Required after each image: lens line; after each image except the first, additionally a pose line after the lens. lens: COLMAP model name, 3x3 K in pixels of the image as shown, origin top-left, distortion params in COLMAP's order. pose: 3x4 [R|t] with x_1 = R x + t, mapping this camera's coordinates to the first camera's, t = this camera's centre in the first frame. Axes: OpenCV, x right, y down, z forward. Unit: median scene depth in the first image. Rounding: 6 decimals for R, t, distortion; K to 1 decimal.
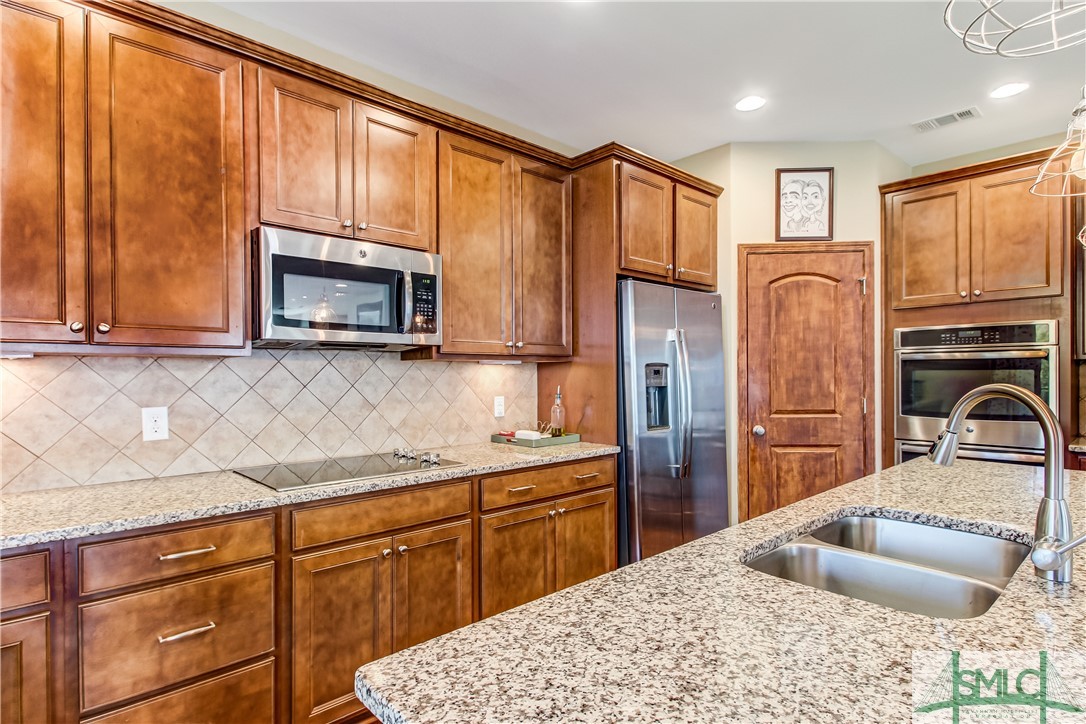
lens RADIAL K [[562.5, 0, 542.8], [0, 562.5, 376.8], [0, 0, 1]] dist [0.006870, -0.000431]
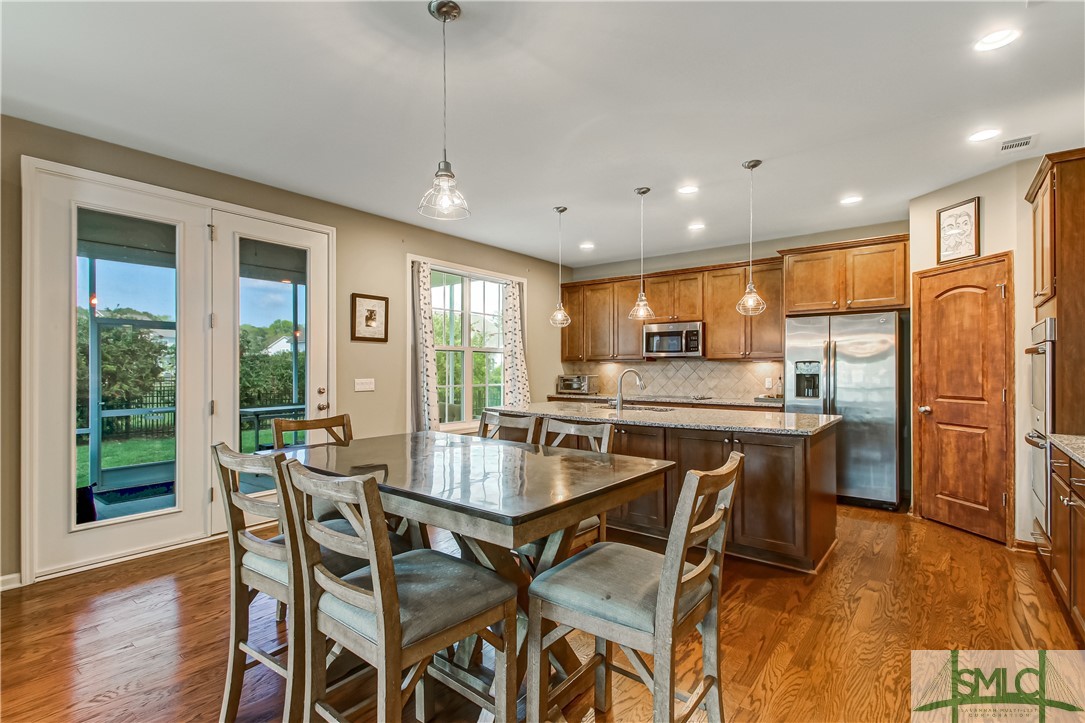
lens RADIAL K [[508.2, 0, 537.5], [0, 508.2, 370.7], [0, 0, 1]] dist [-0.000058, -0.001411]
pose [[0.159102, 0.008582, -0.987225, 1.674559], [-0.009137, 0.999932, 0.007220, 0.002924], [0.987220, 0.007871, 0.159170, -0.116184]]
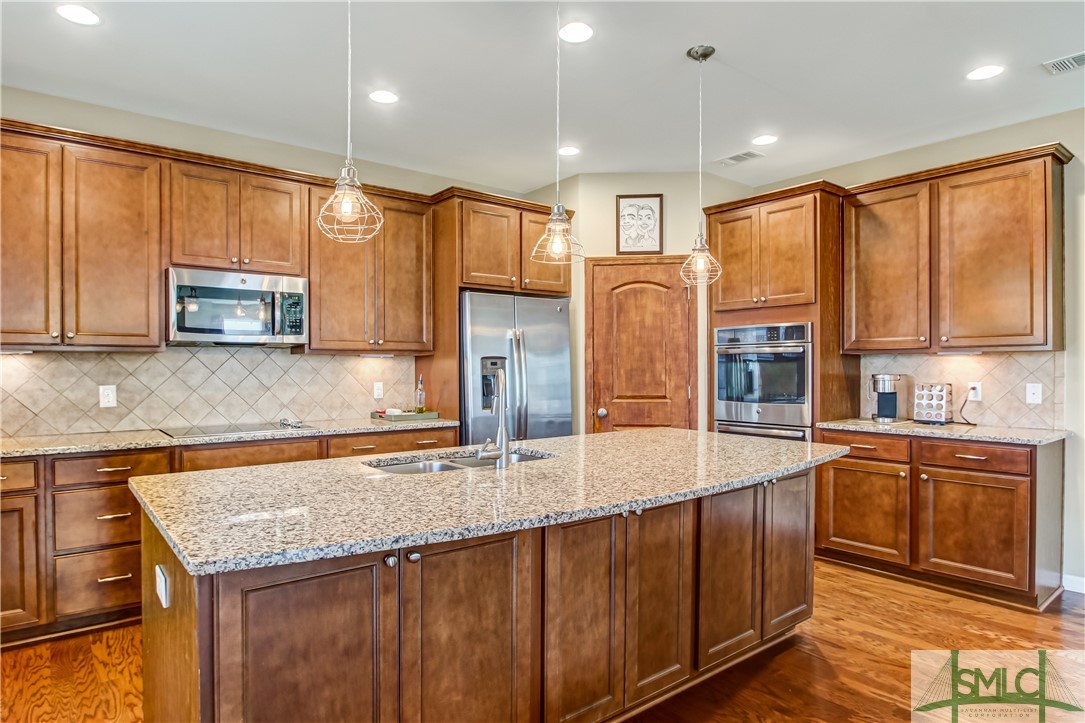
lens RADIAL K [[620.8, 0, 539.3], [0, 620.8, 371.3], [0, 0, 1]] dist [-0.024084, 0.005431]
pose [[0.997427, 0.003297, -0.071607, 0.405162], [-0.003154, 0.999993, 0.002111, 0.005953], [0.071614, -0.001879, 0.997431, -0.389390]]
